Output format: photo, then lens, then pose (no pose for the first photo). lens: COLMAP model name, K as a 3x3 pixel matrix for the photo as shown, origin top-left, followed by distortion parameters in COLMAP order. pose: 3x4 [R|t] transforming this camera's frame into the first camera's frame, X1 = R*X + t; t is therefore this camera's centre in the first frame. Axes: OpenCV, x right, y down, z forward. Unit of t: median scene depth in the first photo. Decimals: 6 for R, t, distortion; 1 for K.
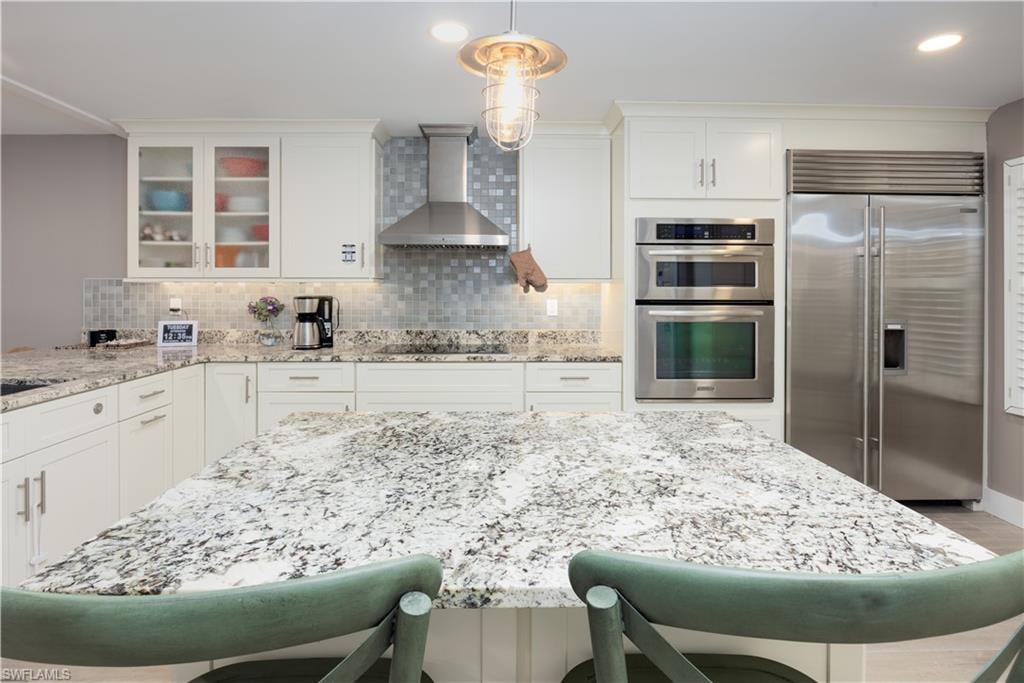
lens RADIAL K [[524.6, 0, 376.6], [0, 524.6, 295.9], [0, 0, 1]] dist [-0.001810, -0.001360]
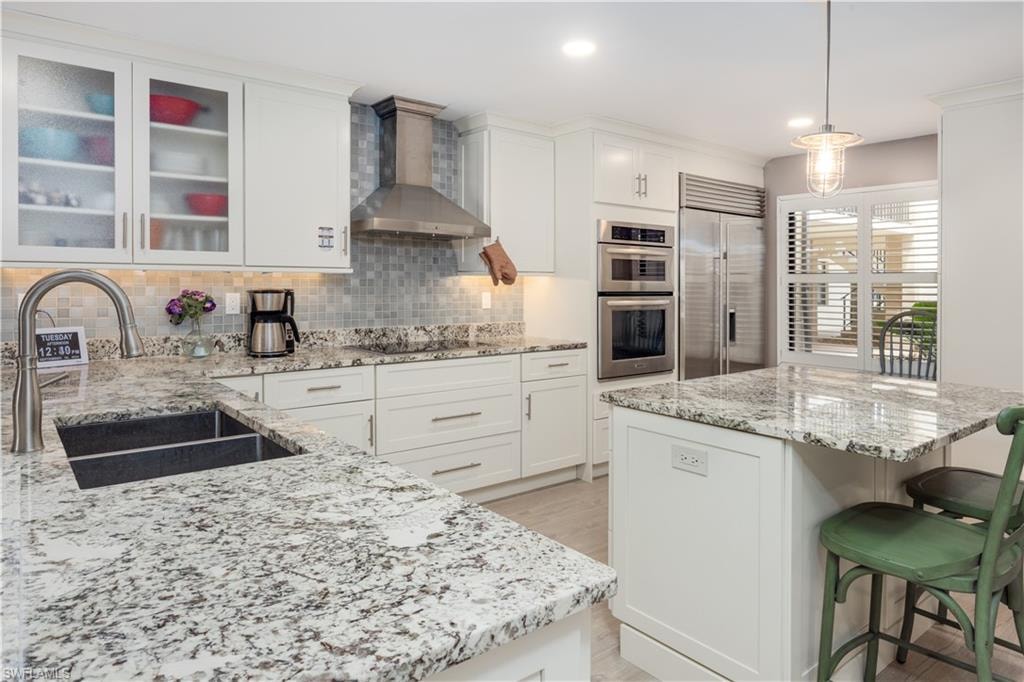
lens RADIAL K [[649.8, 0, 509.9], [0, 649.8, 297.2], [0, 0, 1]] dist [-0.002191, -0.000856]
pose [[0.790168, -0.010236, 0.612805, -0.444631], [0.001822, 0.999895, 0.014353, -0.001350], [-0.612888, -0.010225, 0.790104, 0.007948]]
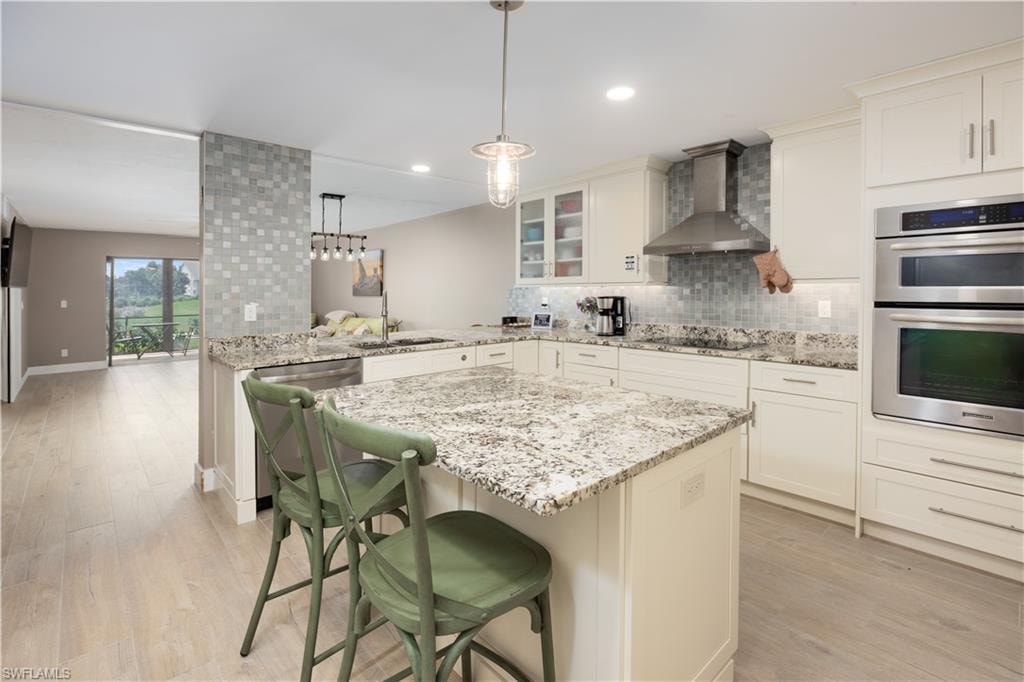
lens RADIAL K [[468.4, 0, 526.2], [0, 468.4, 293.5], [0, 0, 1]] dist [-0.001929, -0.000048]
pose [[0.686403, -0.001645, -0.727219, 0.602651], [0.000005, 0.999997, -0.002257, -0.004109], [0.727221, 0.001545, 0.686401, 0.028065]]
